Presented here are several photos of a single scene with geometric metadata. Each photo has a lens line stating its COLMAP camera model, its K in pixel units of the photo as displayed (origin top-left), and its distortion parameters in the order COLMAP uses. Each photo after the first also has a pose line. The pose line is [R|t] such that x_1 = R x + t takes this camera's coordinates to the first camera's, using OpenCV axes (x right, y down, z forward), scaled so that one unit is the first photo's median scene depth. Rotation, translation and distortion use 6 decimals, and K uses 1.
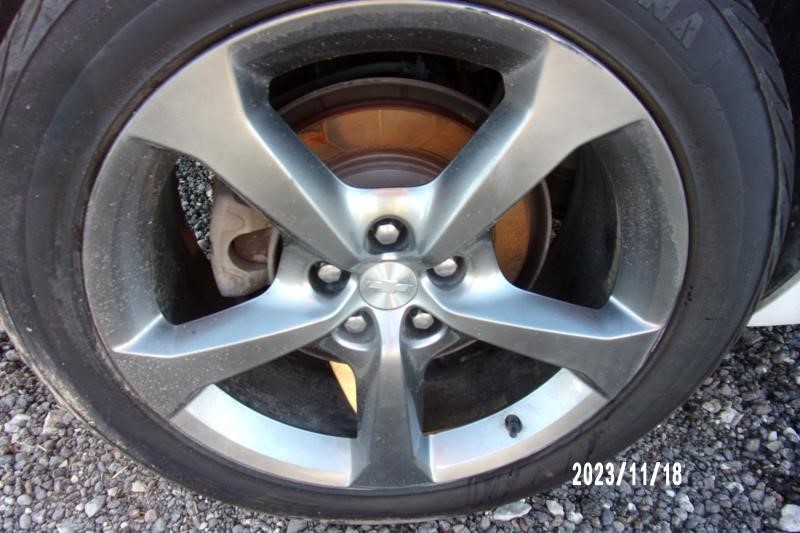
lens RADIAL K [[555.3, 0, 400.1], [0, 555.3, 267.6], [0, 0, 1]] dist [-0.001533, -0.000567]
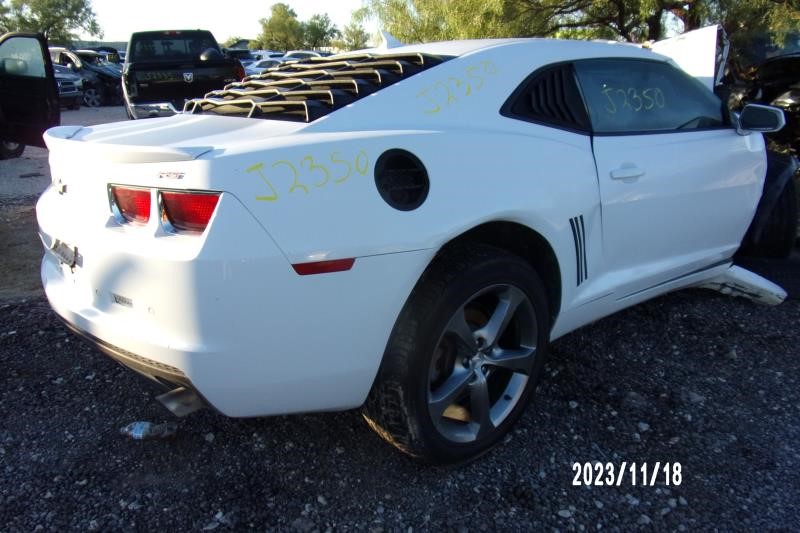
lens RADIAL K [[555.3, 0, 399.5], [0, 555.3, 266.3], [0, 0, 1]] dist [-0.001533, -0.000567]
pose [[0.789163, -0.201156, 0.580309, -2.077301], [0.360908, 0.916387, -0.173146, -0.069593], [-0.496958, 0.346079, 0.795778, -1.515090]]
